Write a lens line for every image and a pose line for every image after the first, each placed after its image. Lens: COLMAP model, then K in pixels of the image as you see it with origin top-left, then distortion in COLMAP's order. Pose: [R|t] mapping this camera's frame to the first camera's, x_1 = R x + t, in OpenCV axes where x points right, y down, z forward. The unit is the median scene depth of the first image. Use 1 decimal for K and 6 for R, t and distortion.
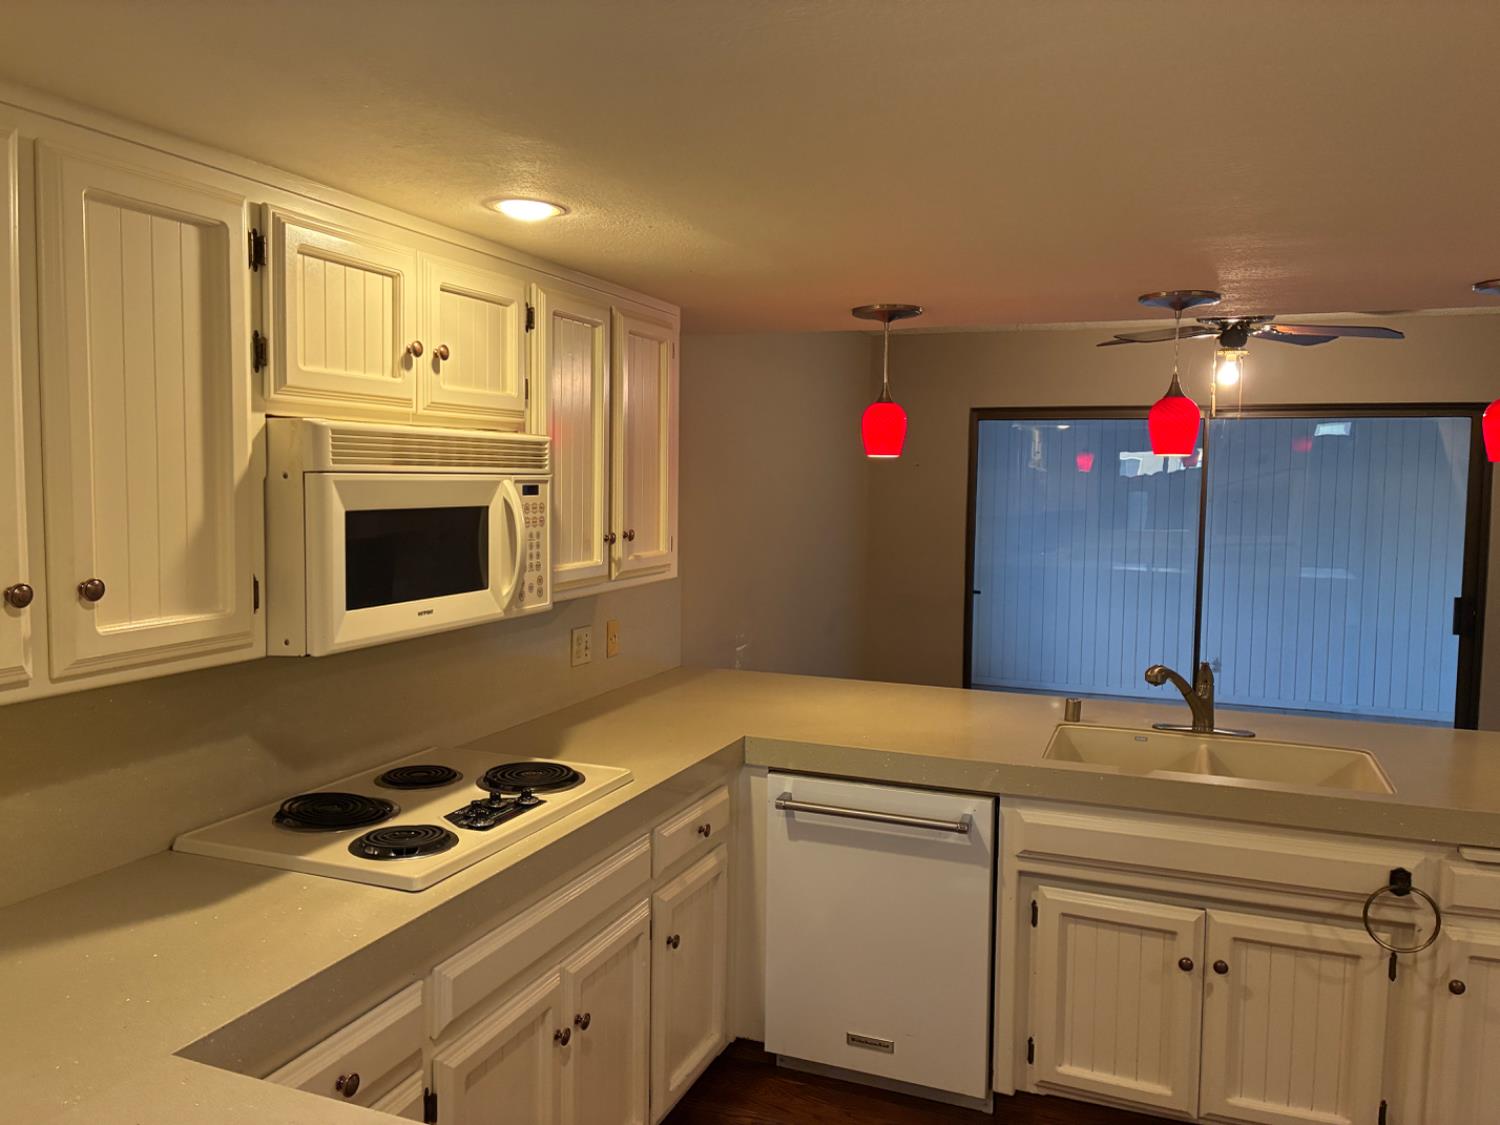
lens RADIAL K [[1129.1, 0, 736.0], [0, 1129.1, 549.4], [0, 0, 1]] dist [0.031273, -0.041575]
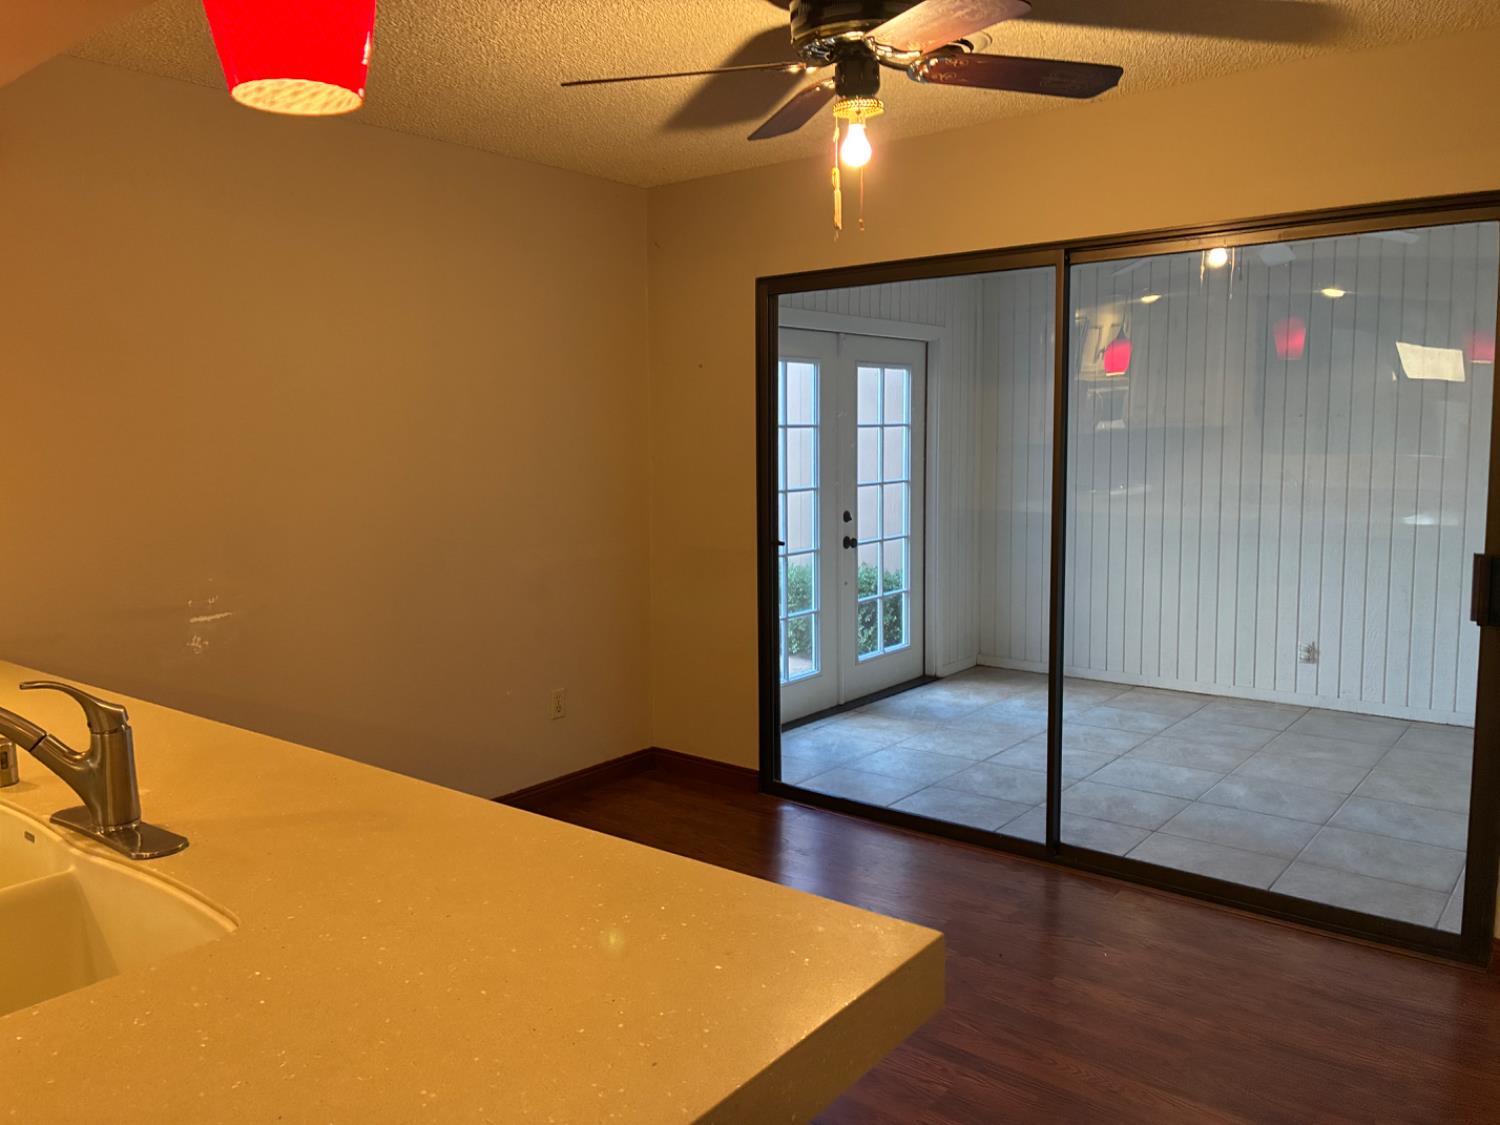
lens RADIAL K [[1129.1, 0, 722.9], [0, 1129.1, 557.3], [0, 0, 1]] dist [0.031273, -0.041575]
pose [[0.957509, 0.009294, -0.288253, 0.905026], [0.003181, 0.999080, 0.042777, 0.039085], [0.288385, -0.041876, 0.956598, 0.740625]]
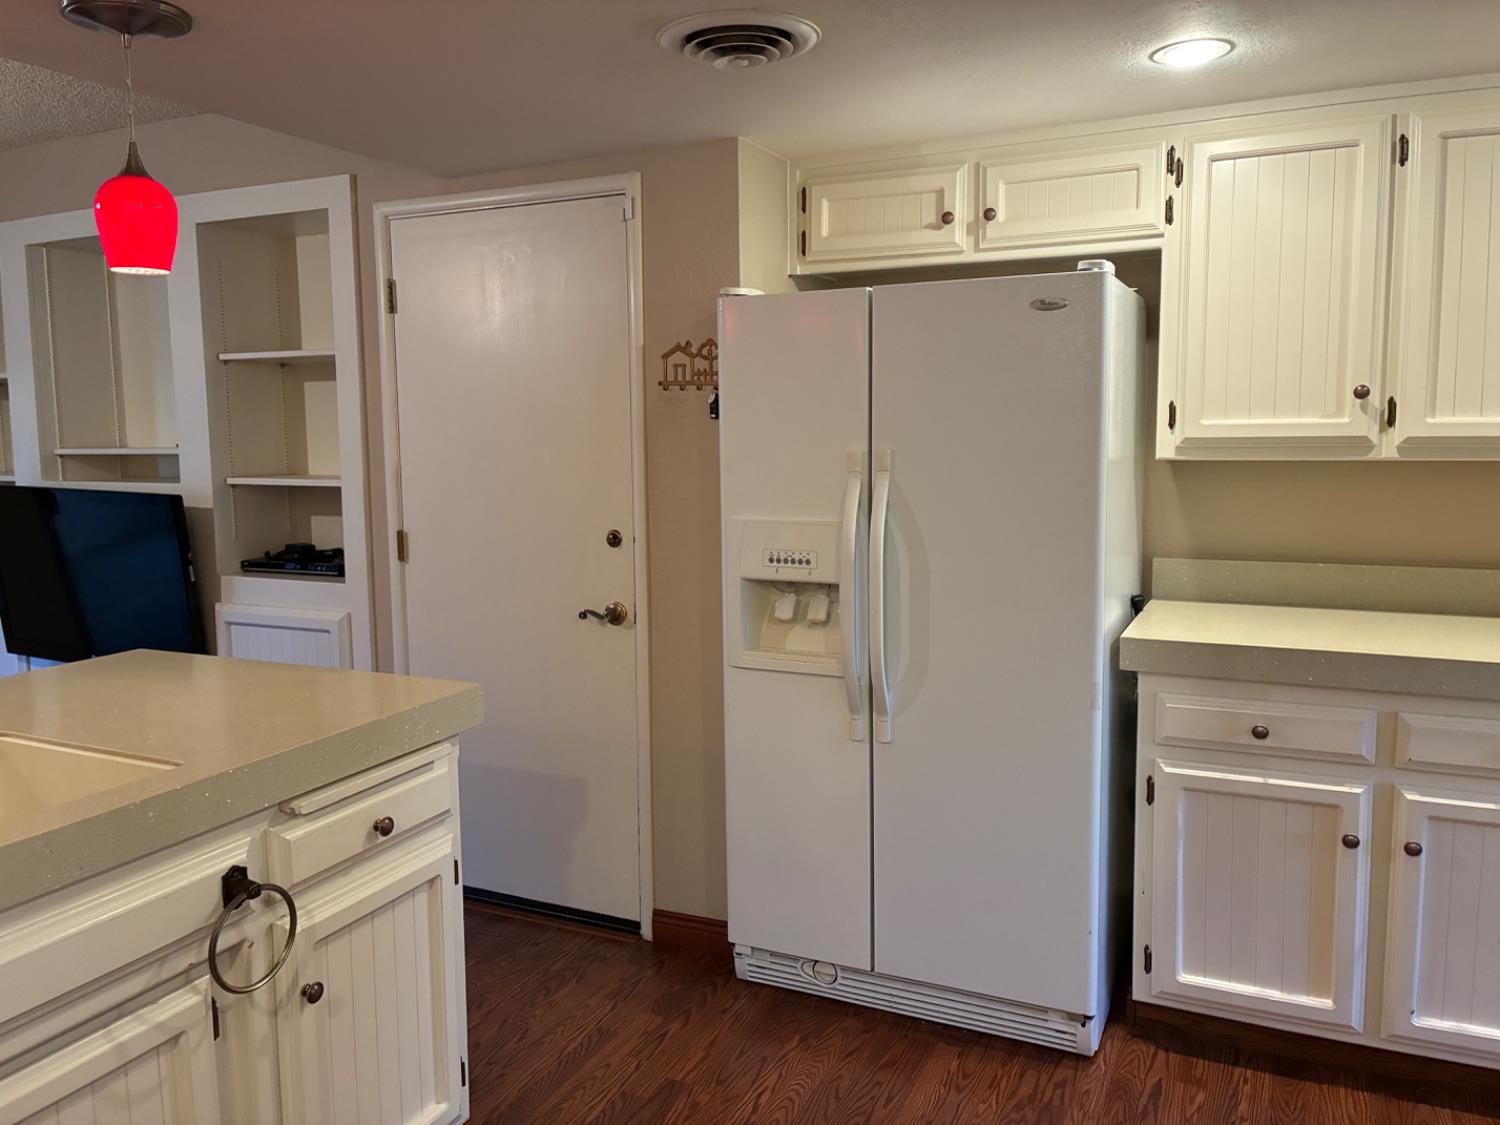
lens RADIAL K [[1129.1, 0, 747.1], [0, 1129.1, 552.4], [0, 0, 1]] dist [0.031273, -0.041575]
pose [[0.056868, -0.124291, 0.990615, -0.020795], [0.076525, 0.989844, 0.119801, 0.043208], [-0.995445, 0.068994, 0.065802, 0.607412]]
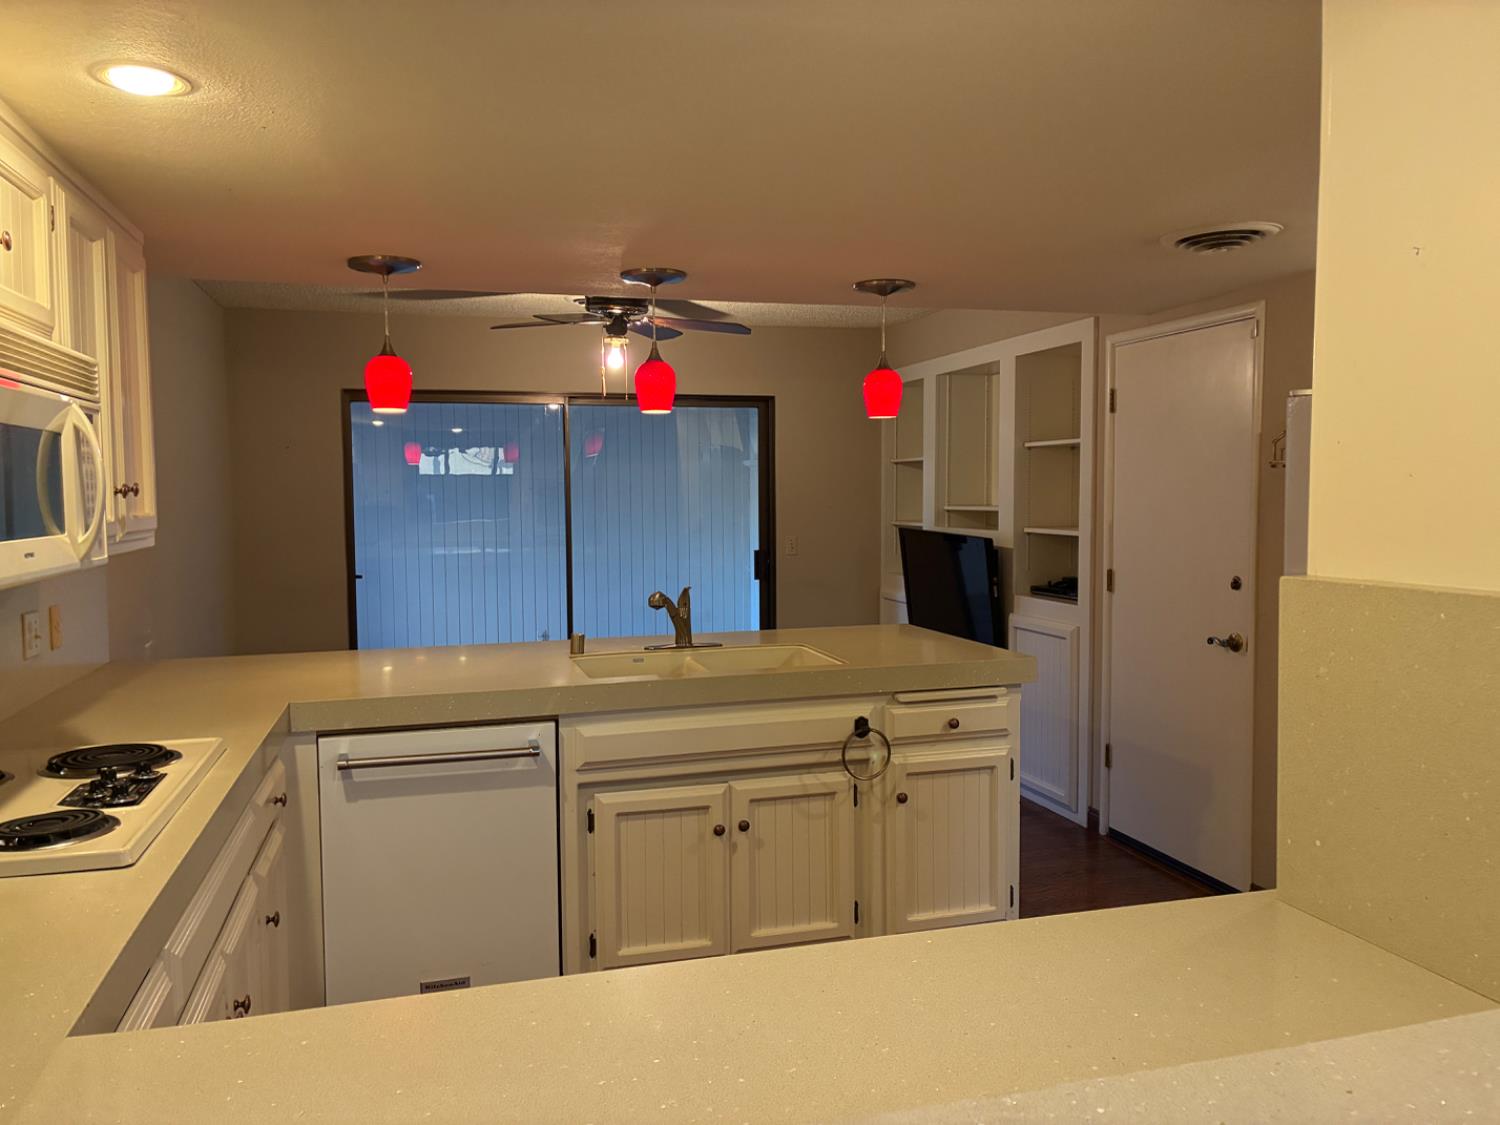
lens RADIAL K [[1129.1, 0, 742.0], [0, 1129.1, 561.5], [0, 0, 1]] dist [0.031273, -0.041575]
pose [[0.789132, -0.059616, 0.611324, -0.298747], [0.060661, 0.997977, 0.019018, 0.061727], [-0.611221, 0.022076, 0.791152, 0.035130]]
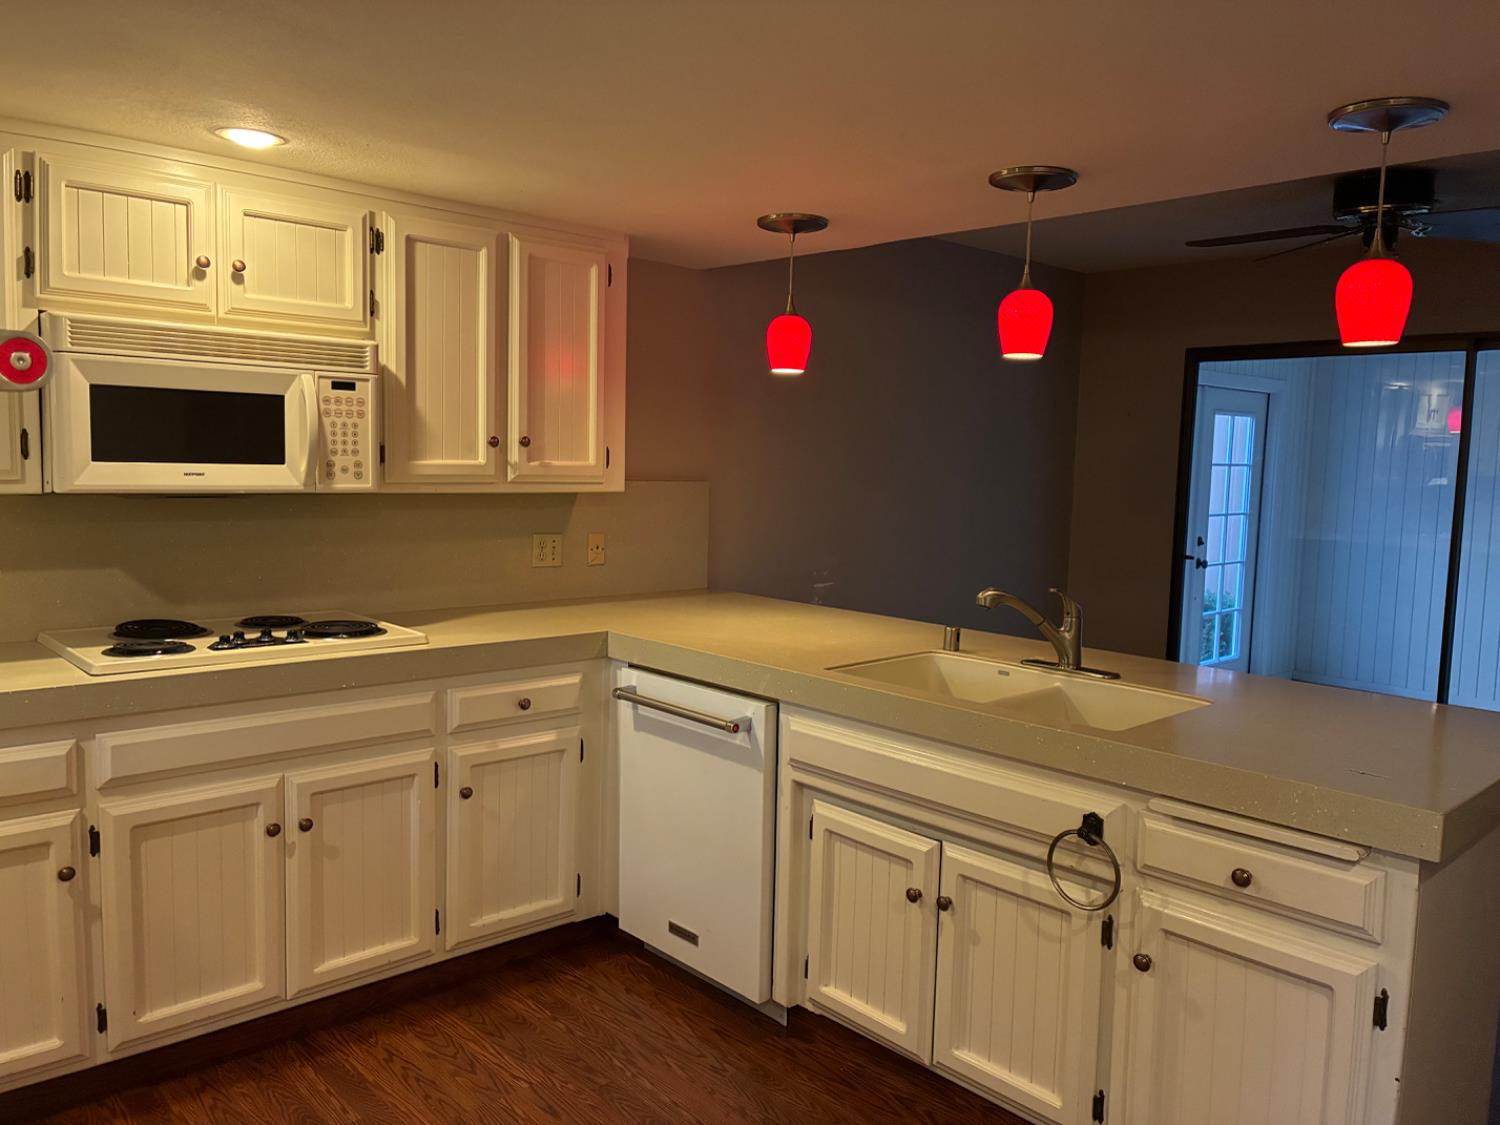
lens RADIAL K [[1129.1, 0, 744.6], [0, 1129.1, 561.4], [0, 0, 1]] dist [0.031273, -0.041575]
pose [[0.903522, 0.052611, -0.425301, 0.655850], [-0.044239, 0.998584, 0.029544, 0.071144], [0.426253, -0.007879, 0.904570, 0.103223]]
